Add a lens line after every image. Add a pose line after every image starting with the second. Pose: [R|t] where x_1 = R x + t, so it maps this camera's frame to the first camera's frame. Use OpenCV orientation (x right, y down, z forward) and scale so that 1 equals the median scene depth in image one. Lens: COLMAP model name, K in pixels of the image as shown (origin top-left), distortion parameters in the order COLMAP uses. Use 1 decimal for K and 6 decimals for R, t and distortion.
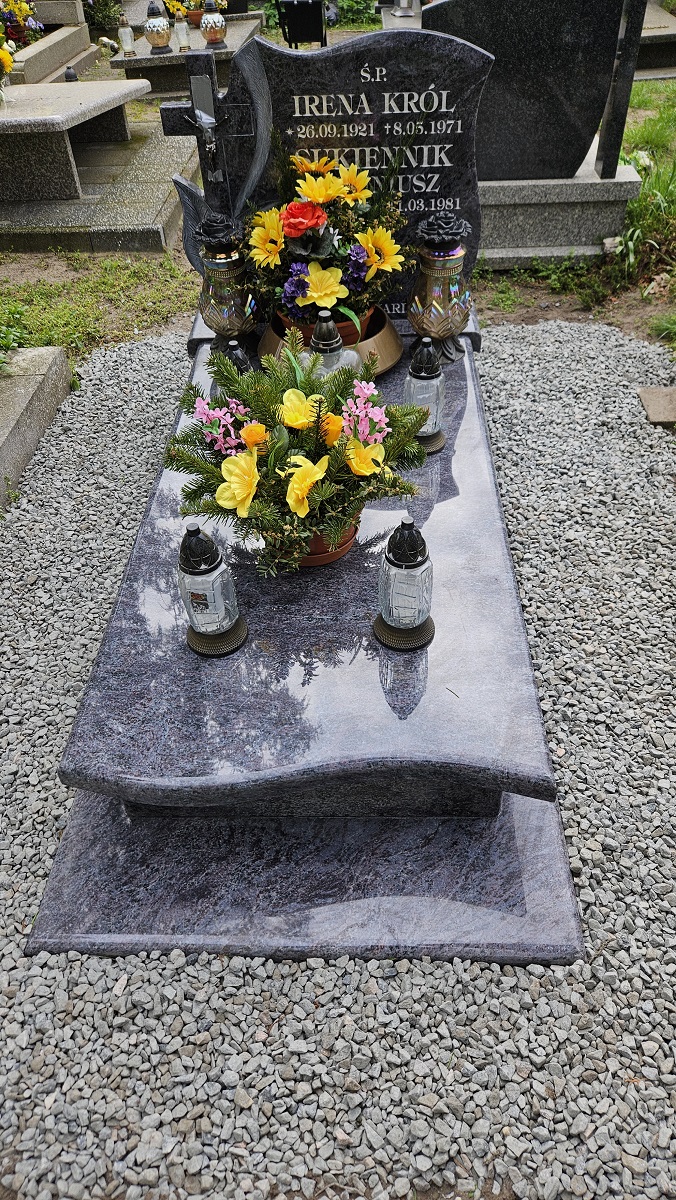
lens RADIAL K [[801.1, 0, 336.9], [0, 801.1, 603.7], [0, 0, 1]] dist [0.047472, -0.031780]
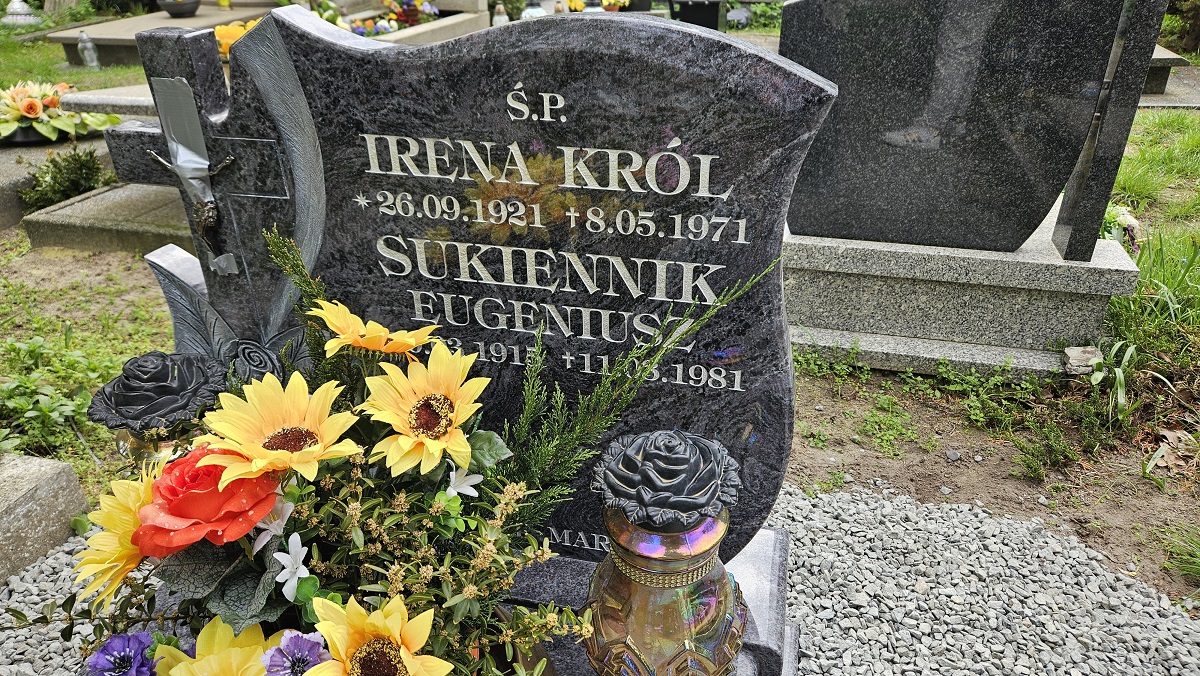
lens RADIAL K [[801.1, 0, 597.4], [0, 801.1, 338.2], [0, 0, 1]] dist [0.047472, -0.031780]
pose [[0.975780, 0.126463, -0.178496, 0.156367], [-0.166579, 0.958446, -0.231586, -0.423048], [0.141791, 0.255711, 0.956299, 0.605661]]
